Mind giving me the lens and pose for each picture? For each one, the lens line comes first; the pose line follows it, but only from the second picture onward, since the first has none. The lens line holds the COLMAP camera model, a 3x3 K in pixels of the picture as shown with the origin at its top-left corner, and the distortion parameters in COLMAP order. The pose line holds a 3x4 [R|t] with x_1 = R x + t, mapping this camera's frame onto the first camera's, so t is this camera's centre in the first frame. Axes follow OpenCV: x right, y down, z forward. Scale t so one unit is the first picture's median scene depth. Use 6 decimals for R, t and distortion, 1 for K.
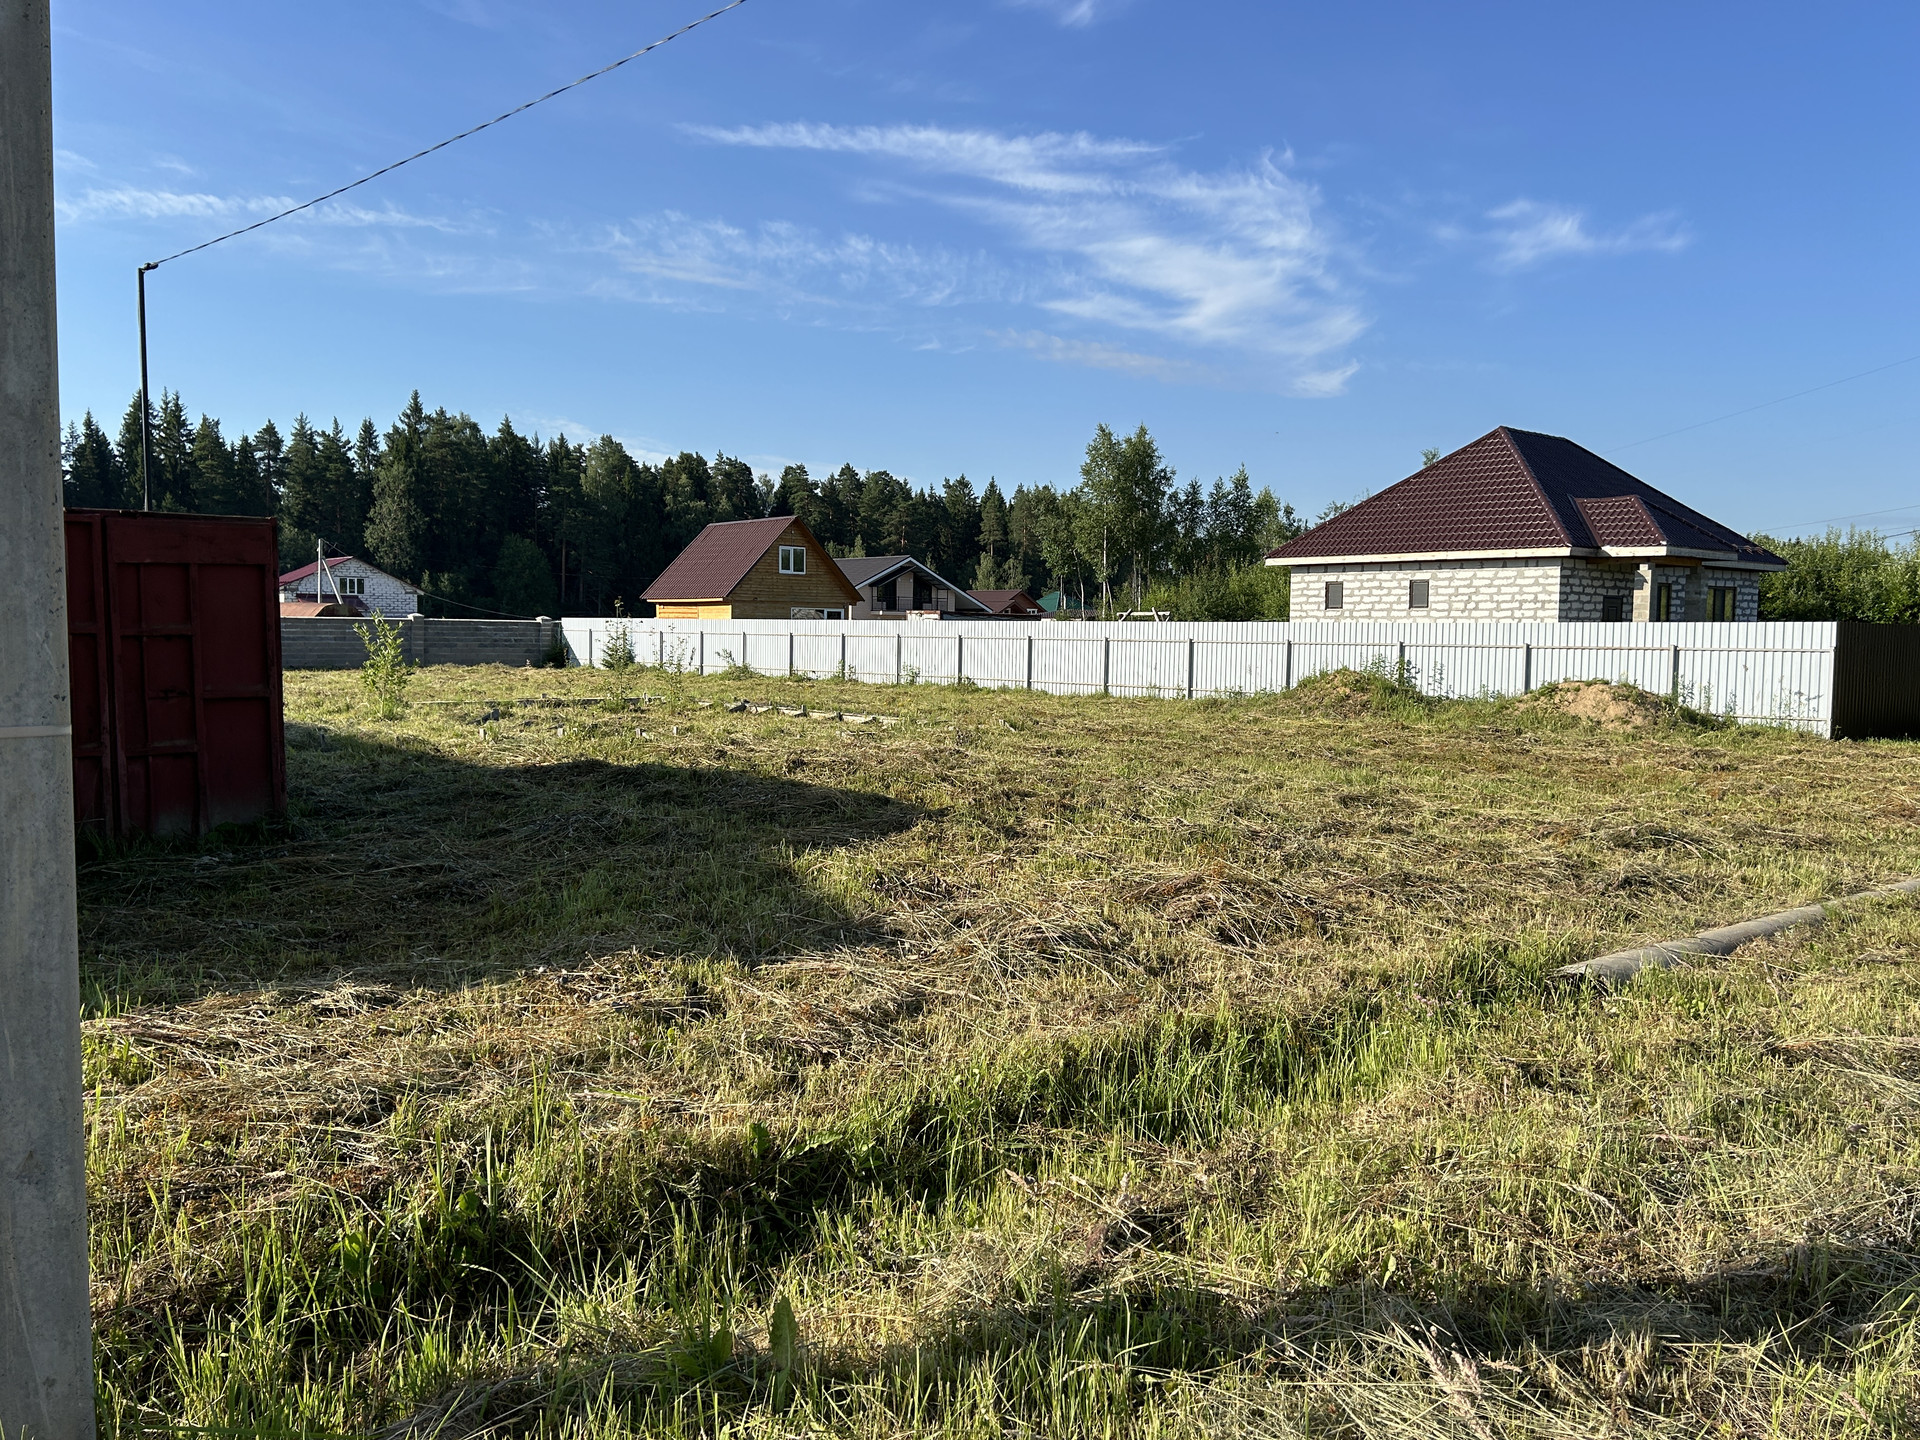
lens RADIAL K [[1432.7, 0, 956.8], [0, 1432.7, 715.5], [0, 0, 1]] dist [0.068636, -0.083210]
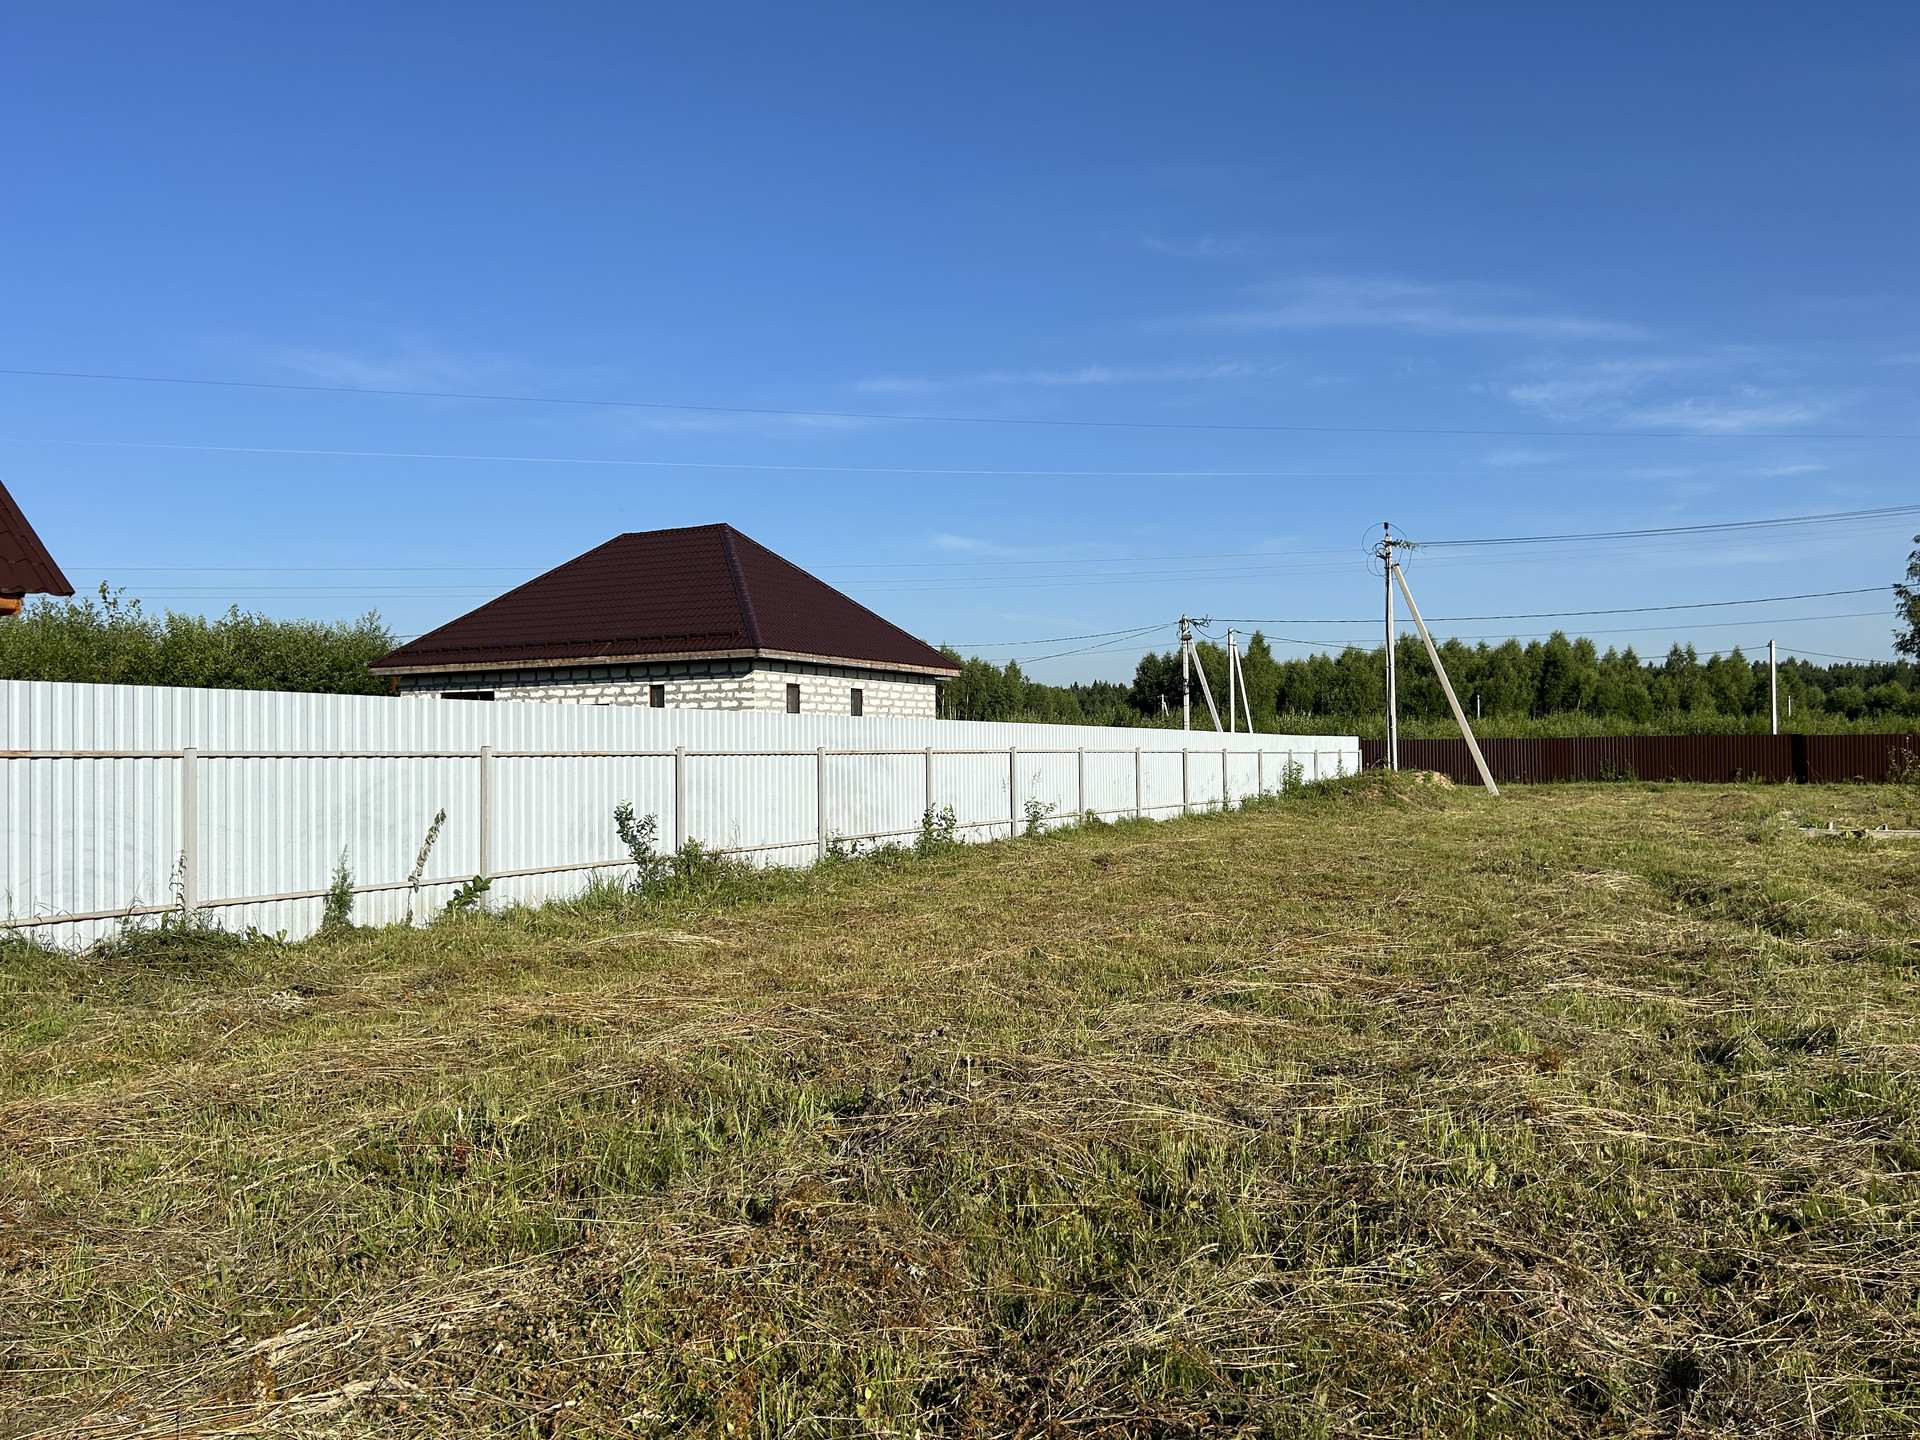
lens RADIAL K [[1432.7, 0, 956.8], [0, 1432.7, 715.5], [0, 0, 1]] dist [0.068636, -0.083210]
pose [[-0.345523, 0.026286, 0.938042, -0.570547], [0.063258, 0.997986, -0.004665, -0.069675], [-0.936276, 0.057727, -0.346490, 1.279530]]
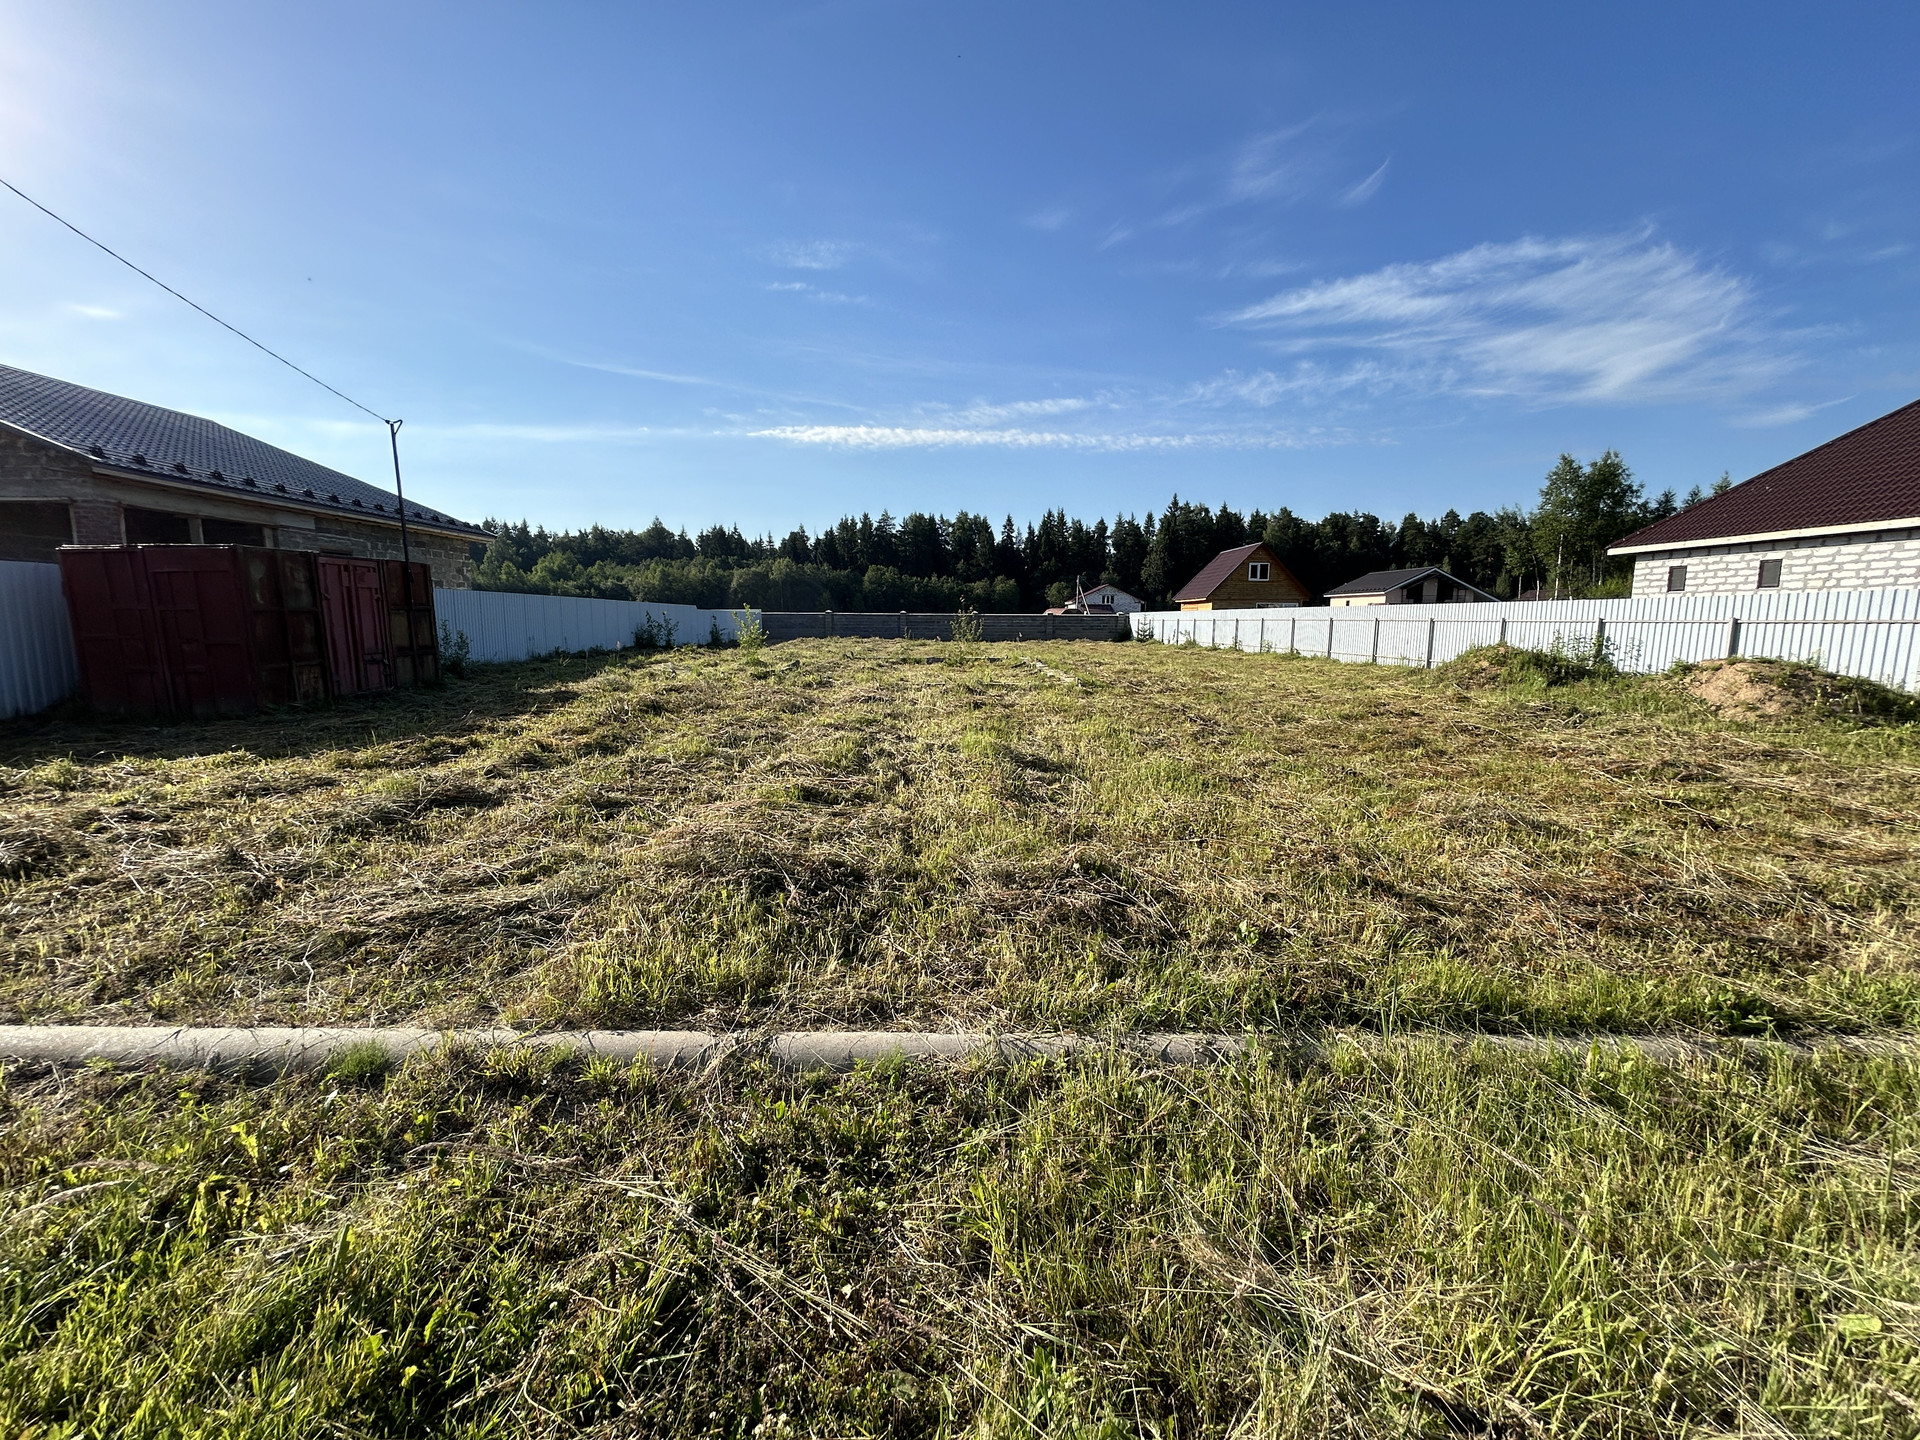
lens RADIAL K [[765.9, 0, 953.1], [0, 765.9, 725.9], [0, 0, 1]] dist [0.002738, -0.002617]
pose [[0.780912, 0.074484, -0.620184, 0.216265], [-0.028314, 0.996065, 0.083976, -0.005531], [0.623999, -0.048018, 0.779948, 0.209565]]
